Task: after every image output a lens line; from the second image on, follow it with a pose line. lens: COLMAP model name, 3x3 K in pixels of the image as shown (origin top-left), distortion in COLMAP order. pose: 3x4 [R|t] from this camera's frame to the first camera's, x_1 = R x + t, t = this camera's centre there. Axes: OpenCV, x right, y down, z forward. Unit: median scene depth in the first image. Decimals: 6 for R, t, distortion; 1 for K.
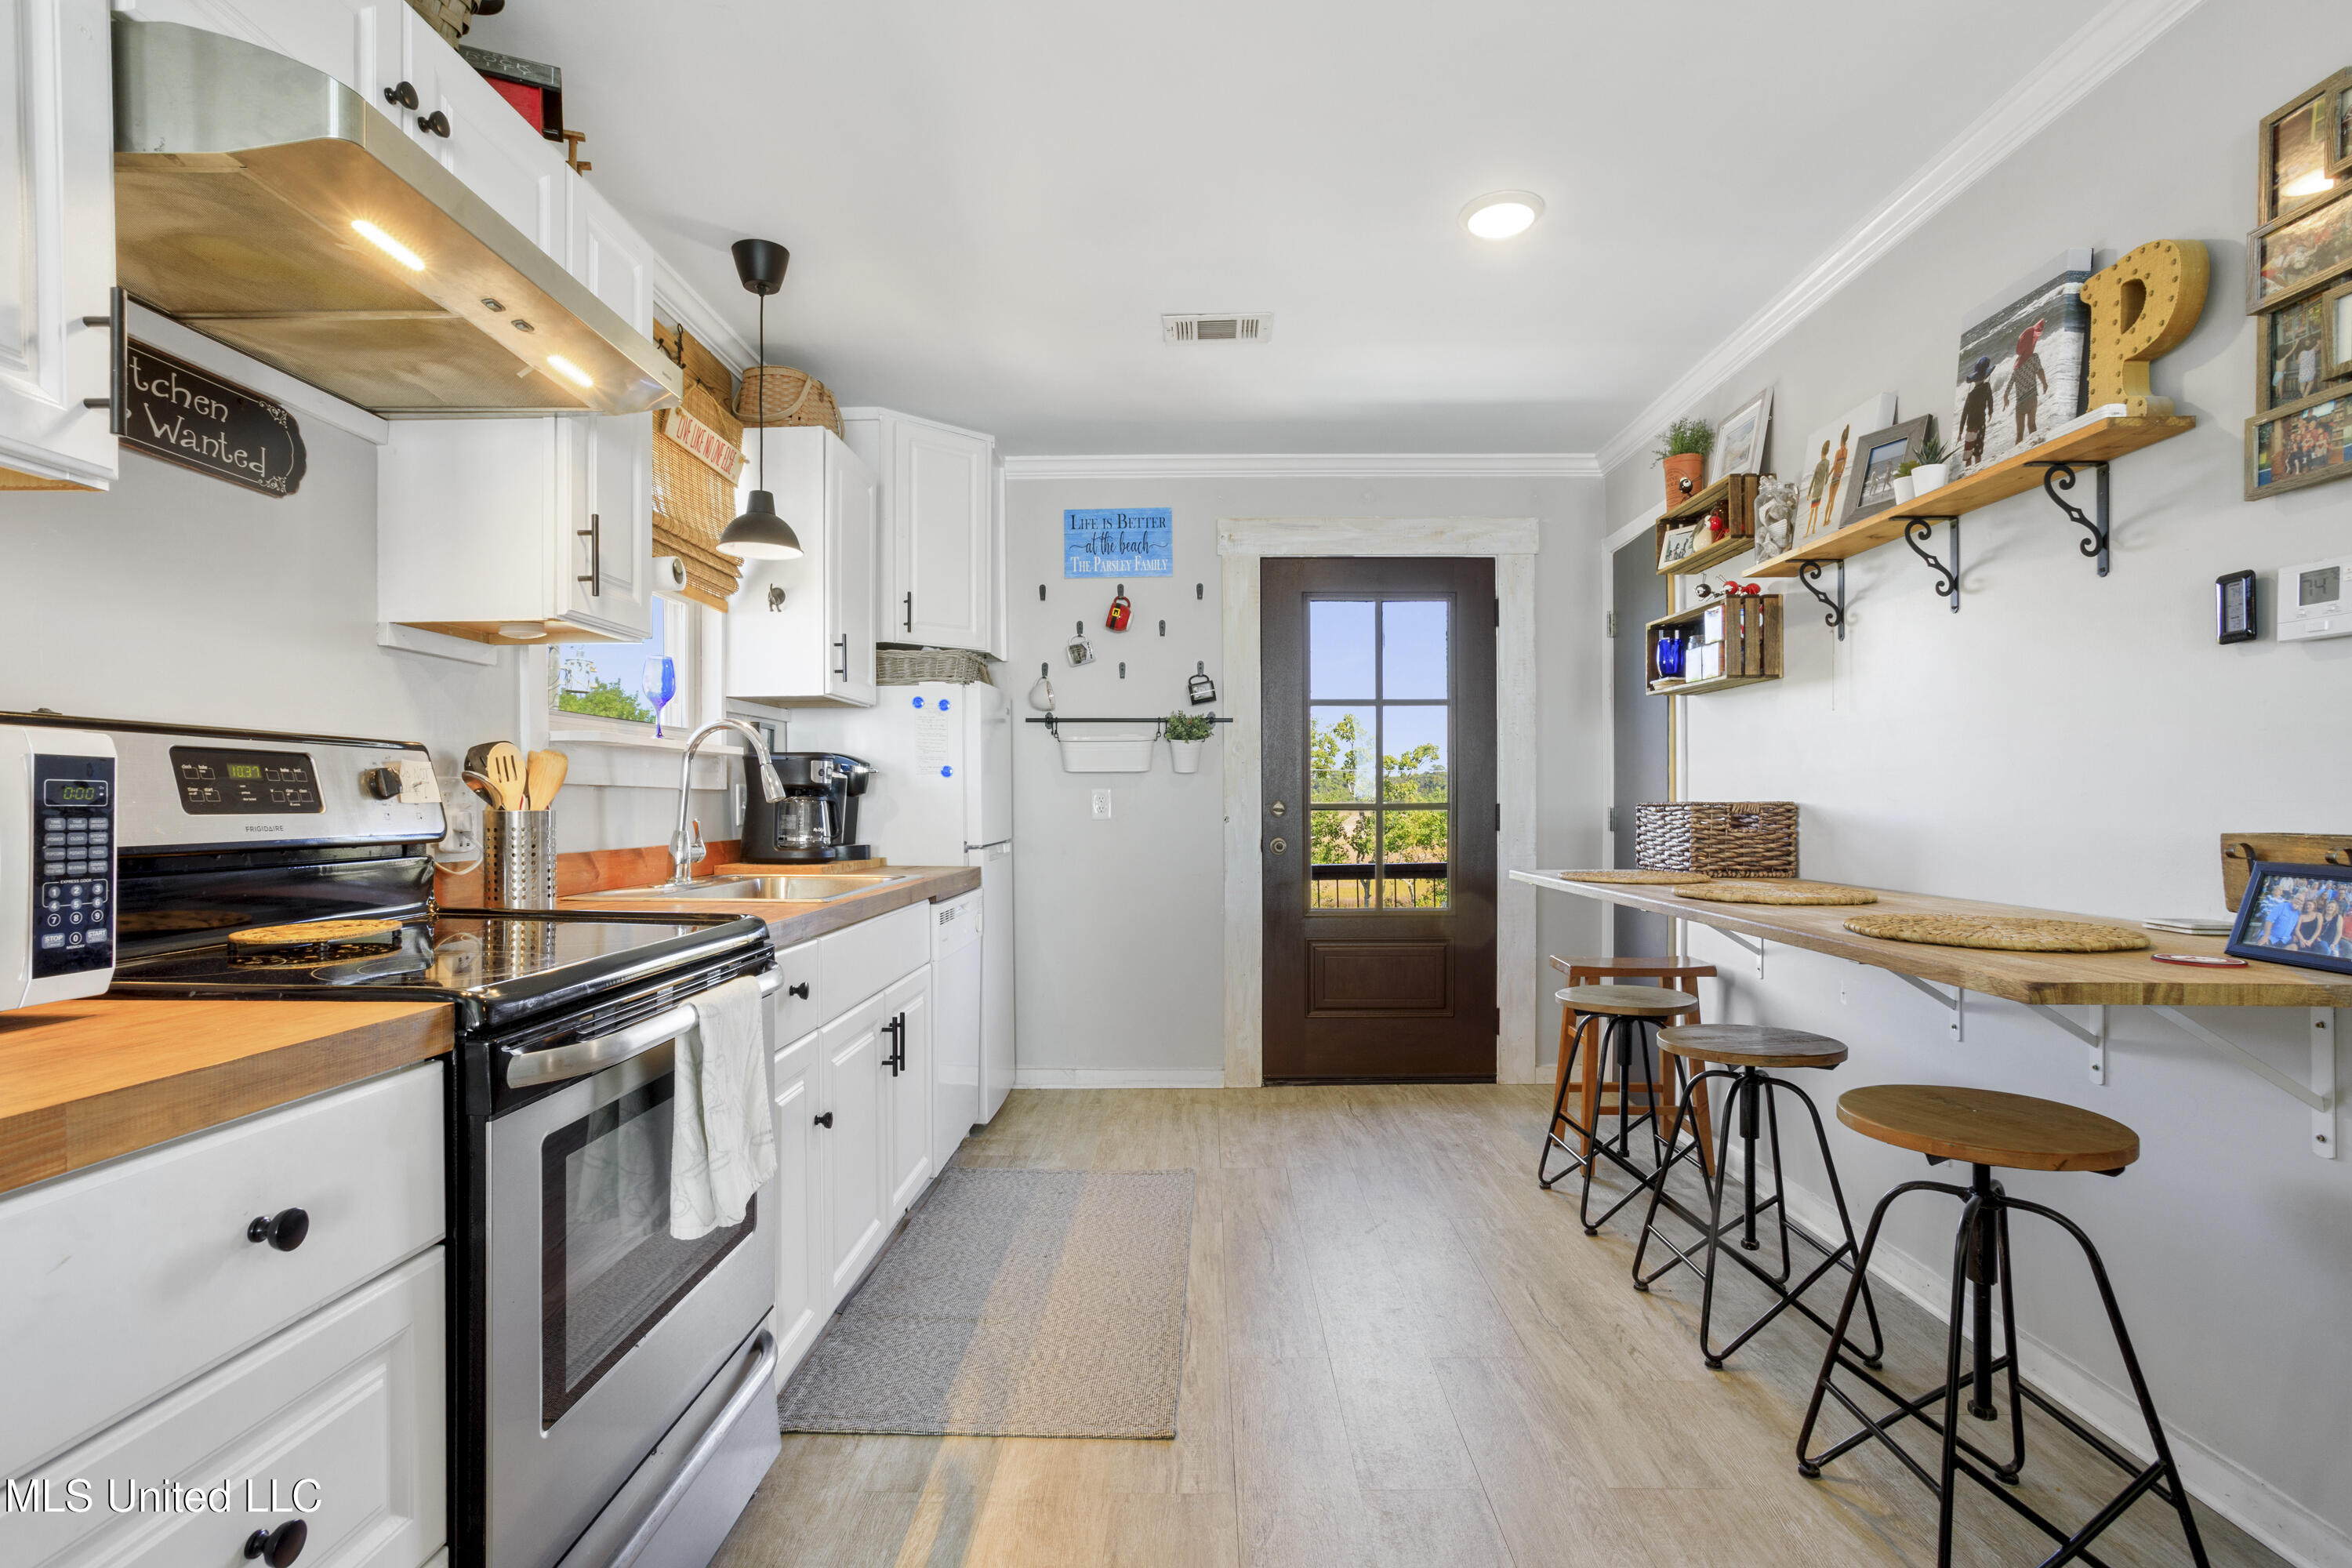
lens RADIAL K [[1145.3, 0, 1163.9], [0, 1145.3, 804.3], [0, 0, 1]] dist [-0.027390, 0.000222]
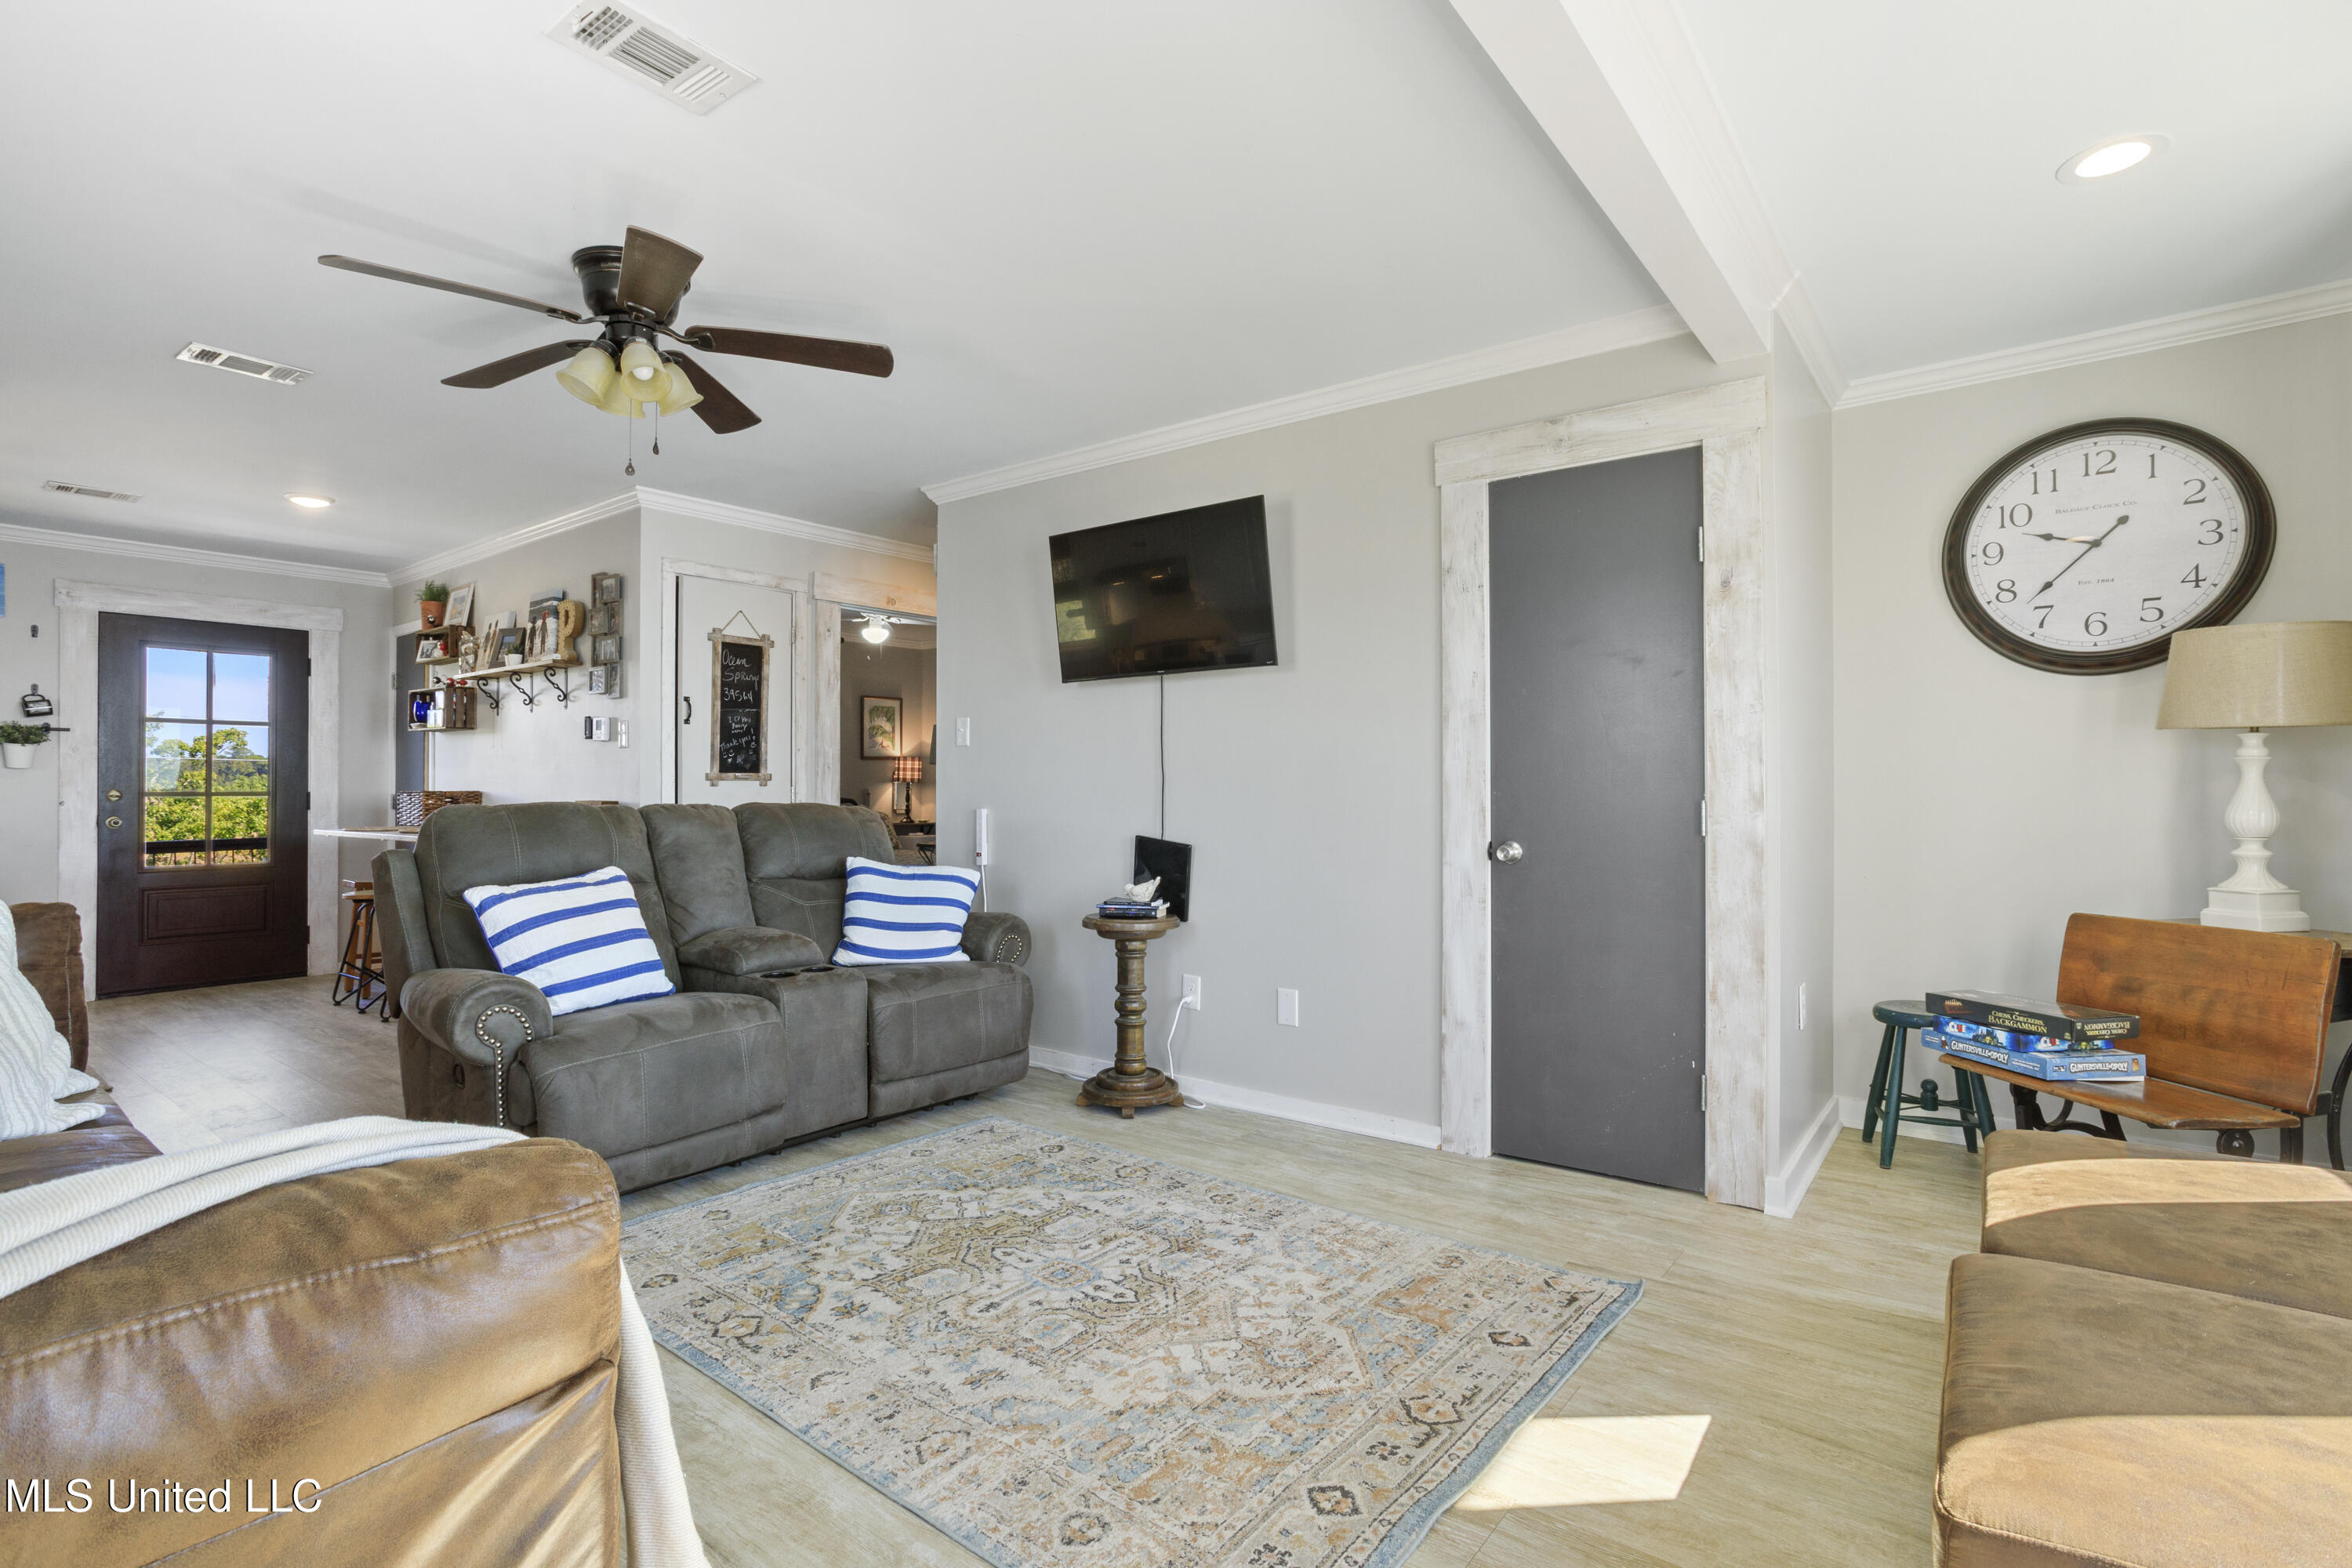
lens RADIAL K [[1111.5, 0, 1173.4], [0, 1111.5, 779.0], [0, 0, 1]] dist [-0.002174, 0.000439]
pose [[0.598706, 0.008610, 0.800923, -0.225698], [0.003093, 0.999910, -0.013061, 0.006016], [-0.800963, 0.010297, 0.598625, -0.896386]]
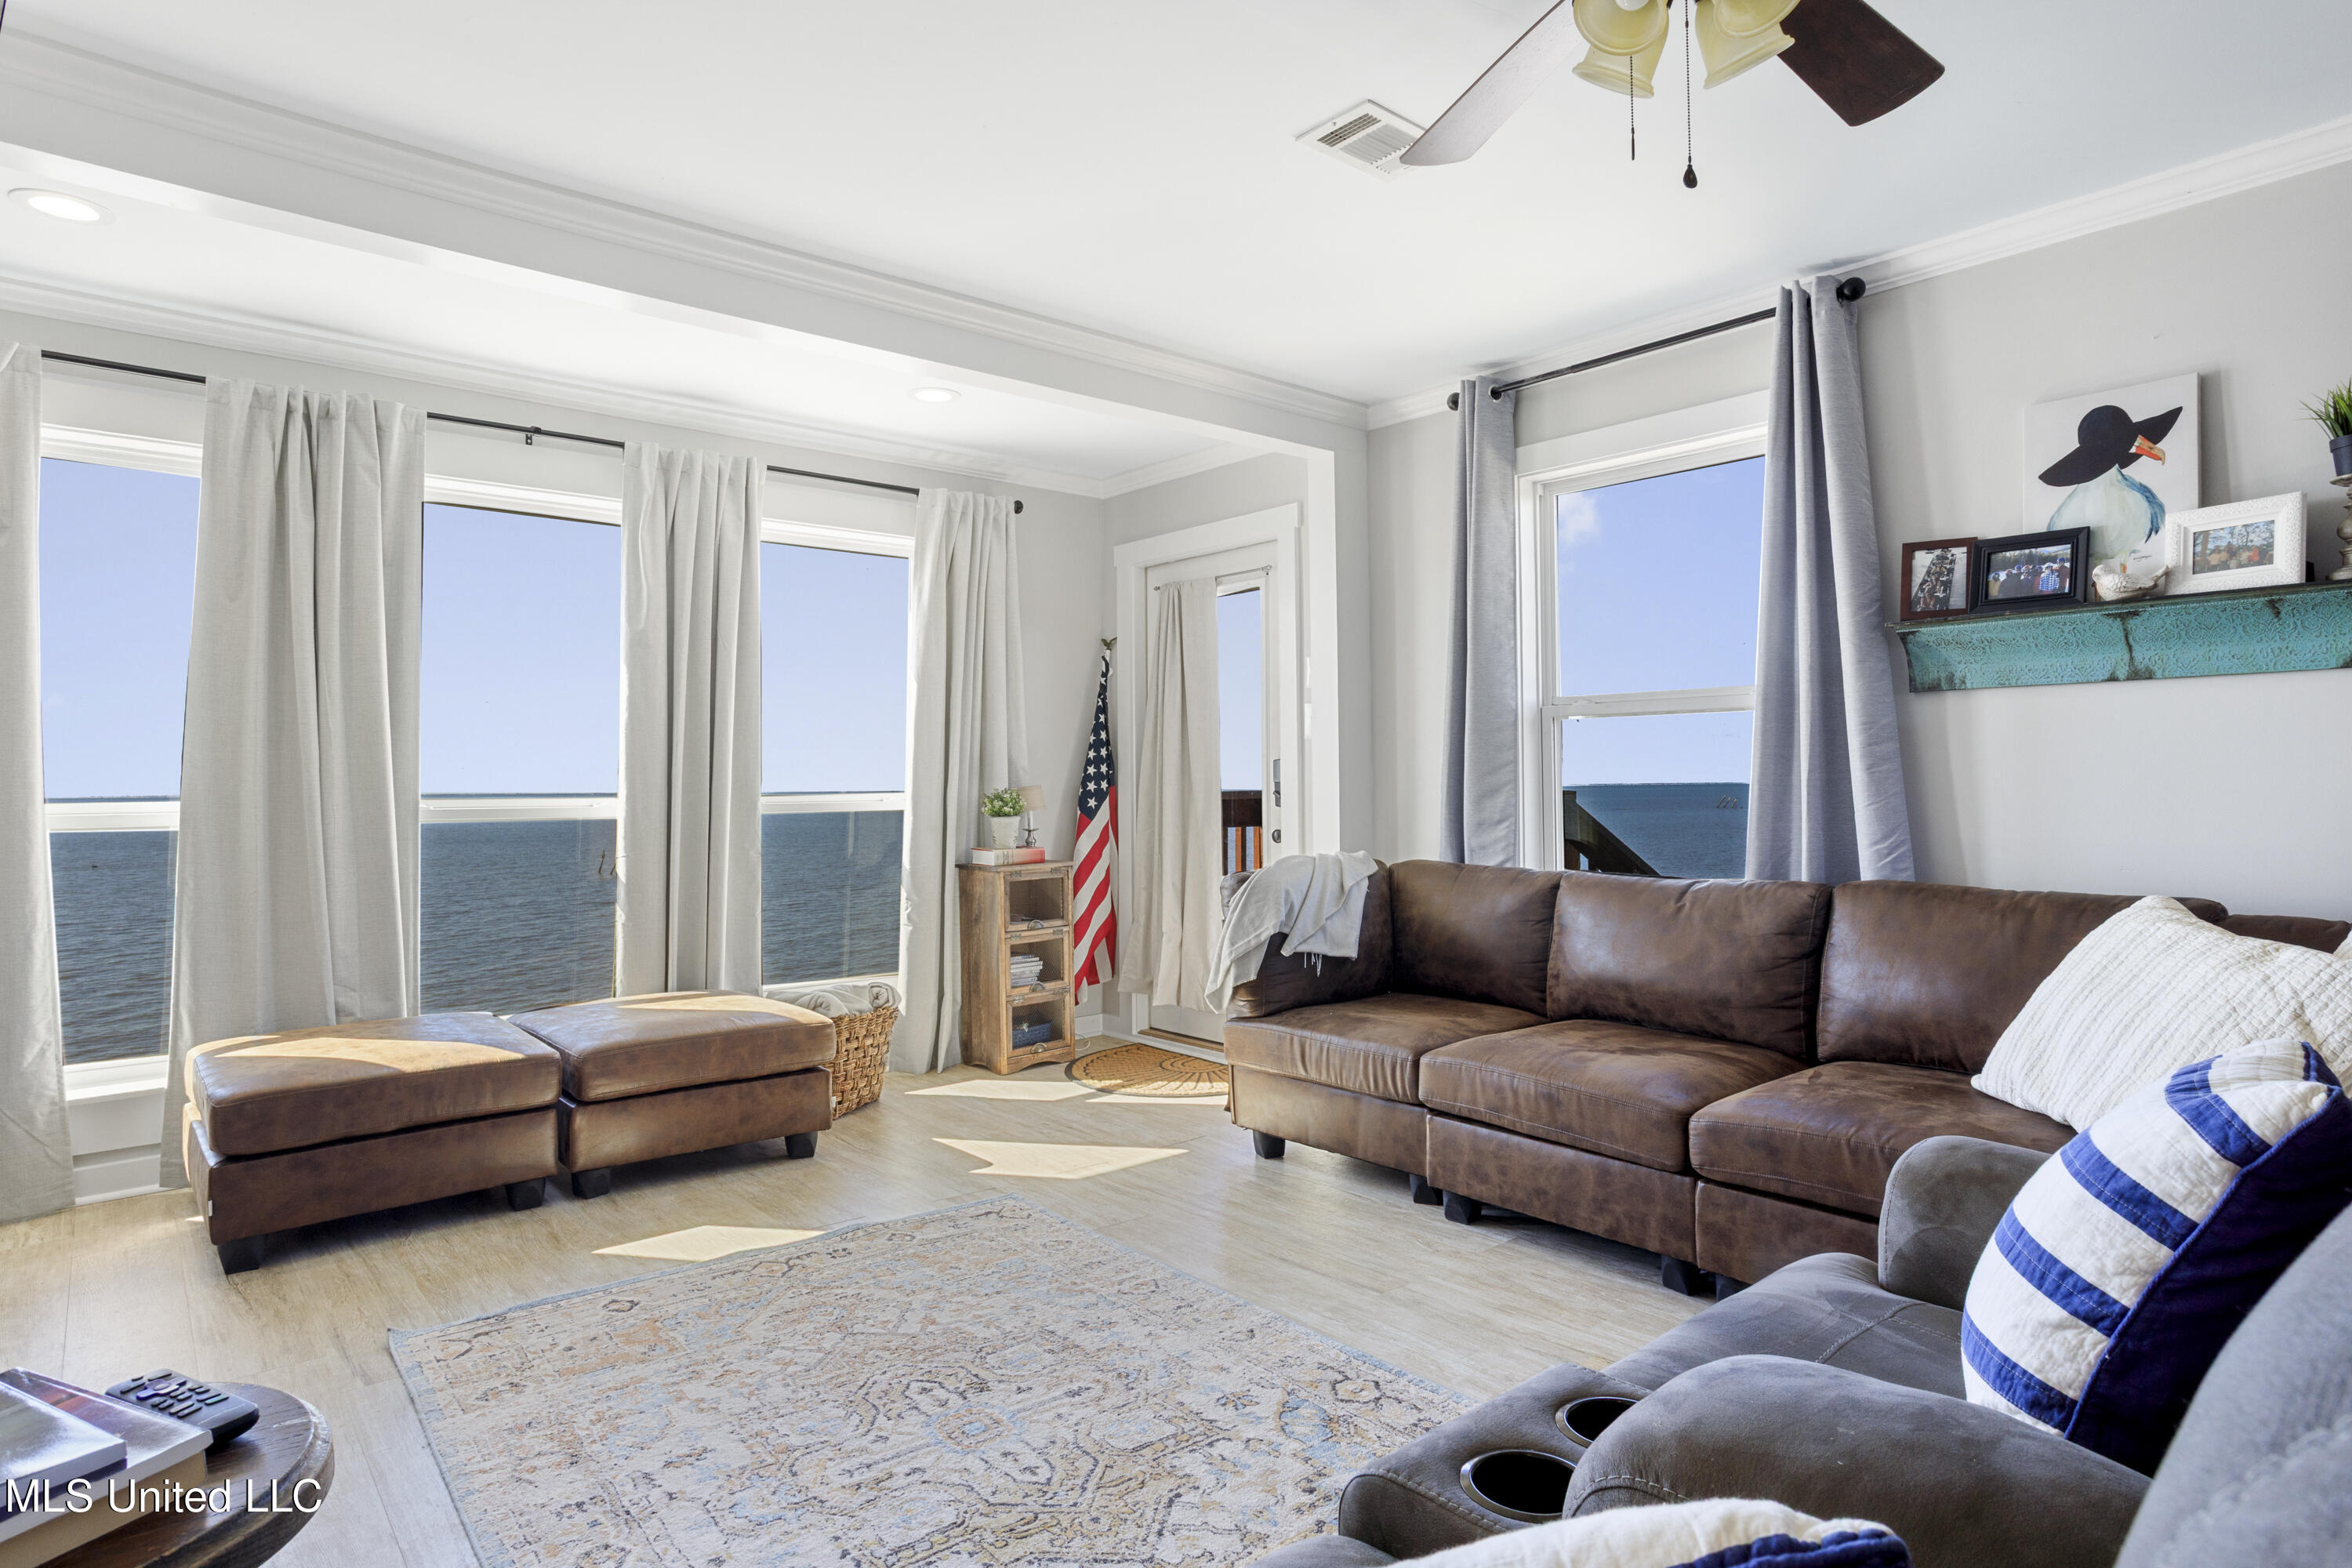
lens RADIAL K [[1308.7, 0, 1176.0], [0, 1308.7, 784.0], [0, 0, 1]] dist [-0.036058, -0.000105]
pose [[-0.751796, 0.005091, -0.659376, 0.533628], [0.004806, 0.999986, 0.002240, 0.000915], [0.659378, -0.001485, -0.751810, -0.001566]]
